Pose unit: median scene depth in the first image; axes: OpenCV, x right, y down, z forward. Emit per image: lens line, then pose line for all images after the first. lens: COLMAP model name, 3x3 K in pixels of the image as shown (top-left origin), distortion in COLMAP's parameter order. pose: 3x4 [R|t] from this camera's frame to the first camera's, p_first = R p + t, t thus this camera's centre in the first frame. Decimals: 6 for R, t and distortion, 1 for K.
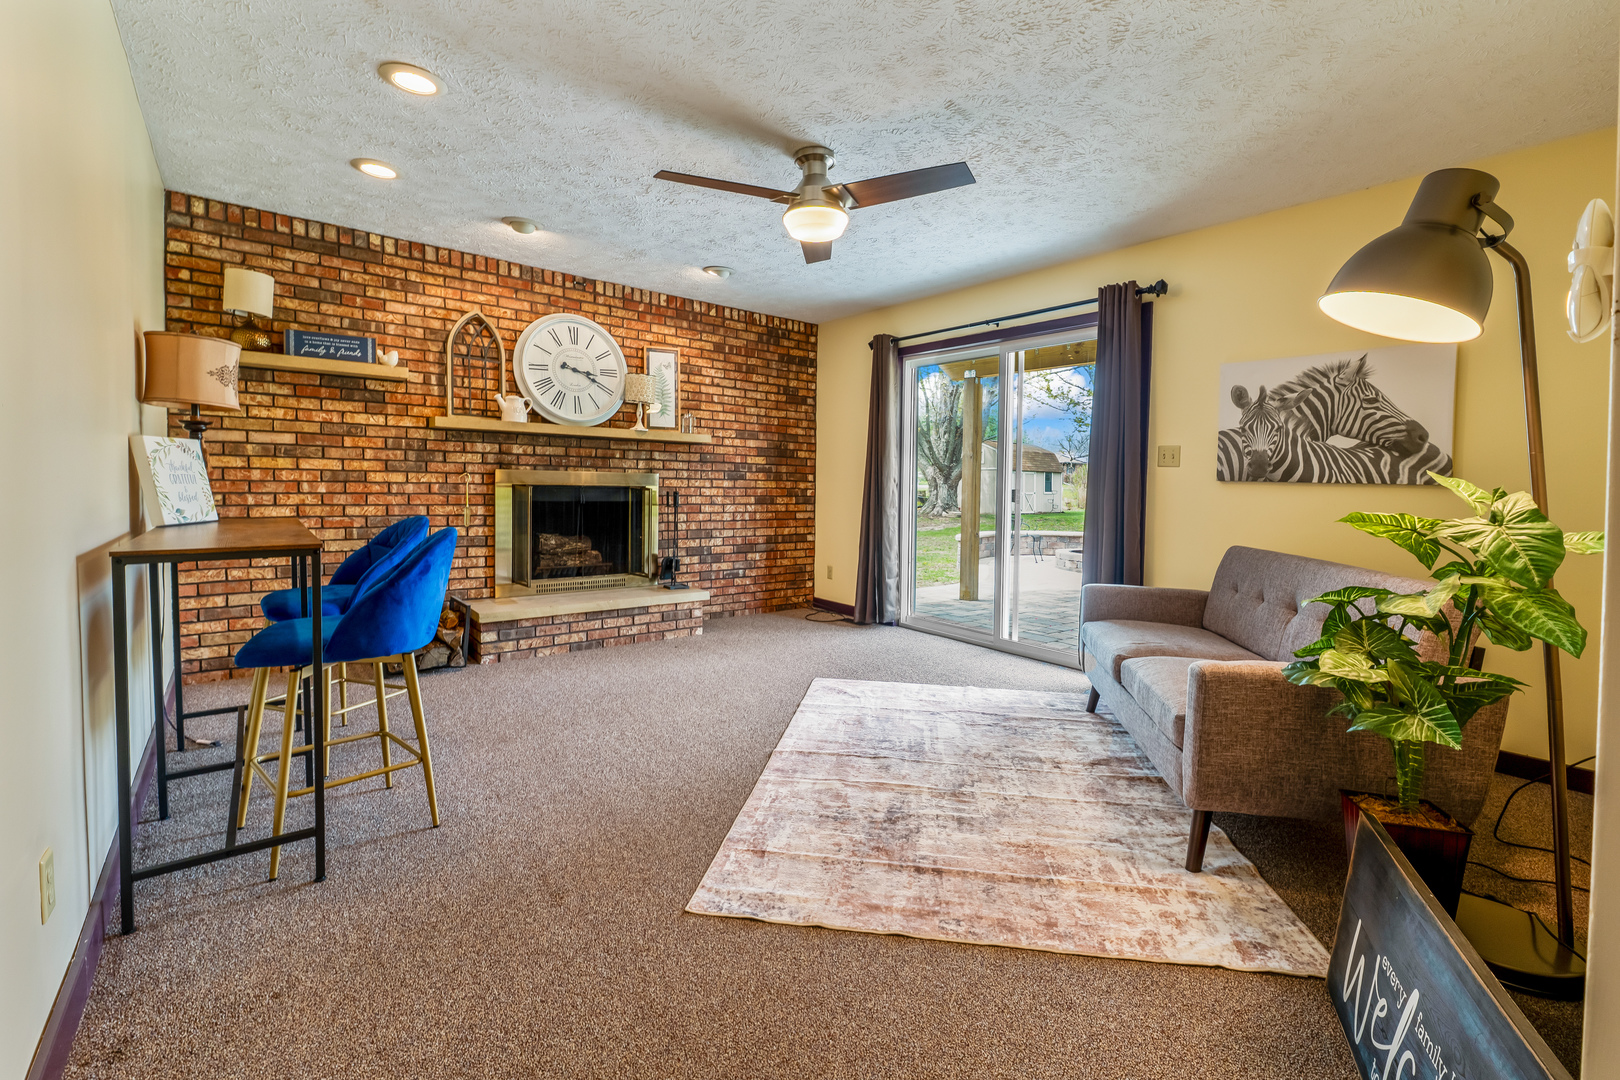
lens RADIAL K [[682.0, 0, 812.0], [0, 682.0, 492.0], [0, 0, 1]] dist [-0.000370, -0.000057]
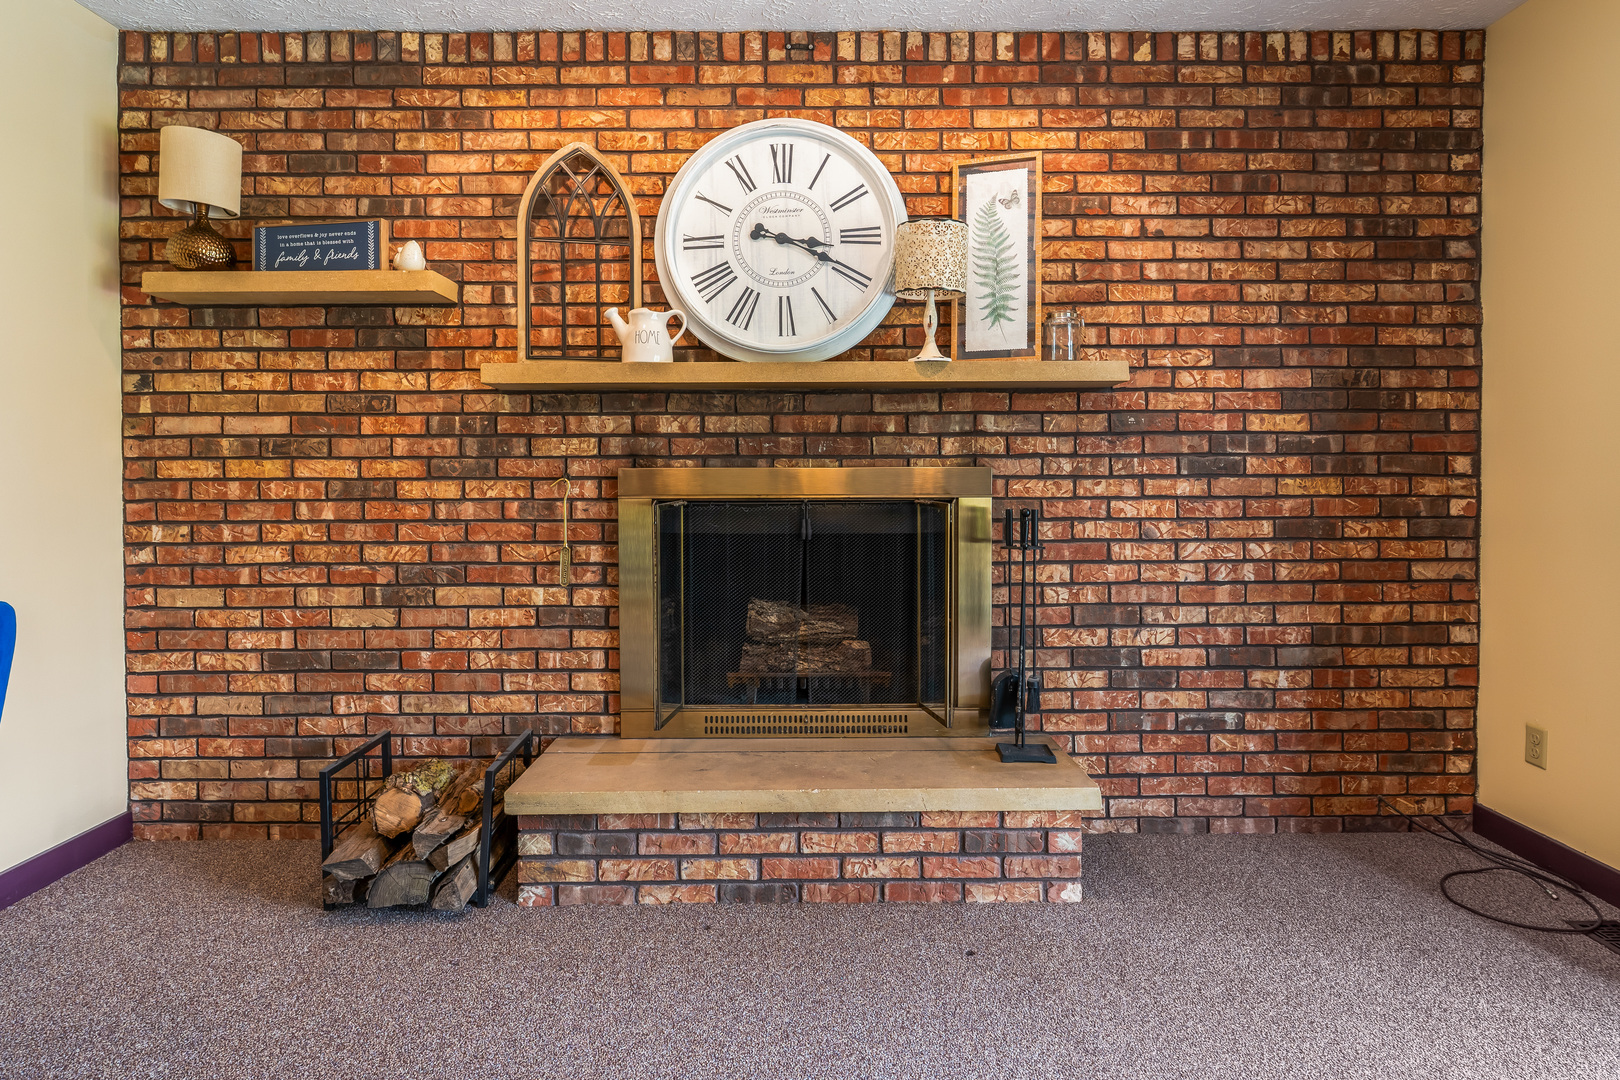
lens RADIAL K [[848.4, 0, 809.3], [0, 848.4, 510.9], [0, 0, 1]] dist [-0.002542, -0.000670]
pose [[0.781172, -0.004785, -0.624298, 0.009683], [0.012136, 0.999898, 0.007522, -0.005757], [0.624198, -0.013453, 0.781150, 0.570137]]
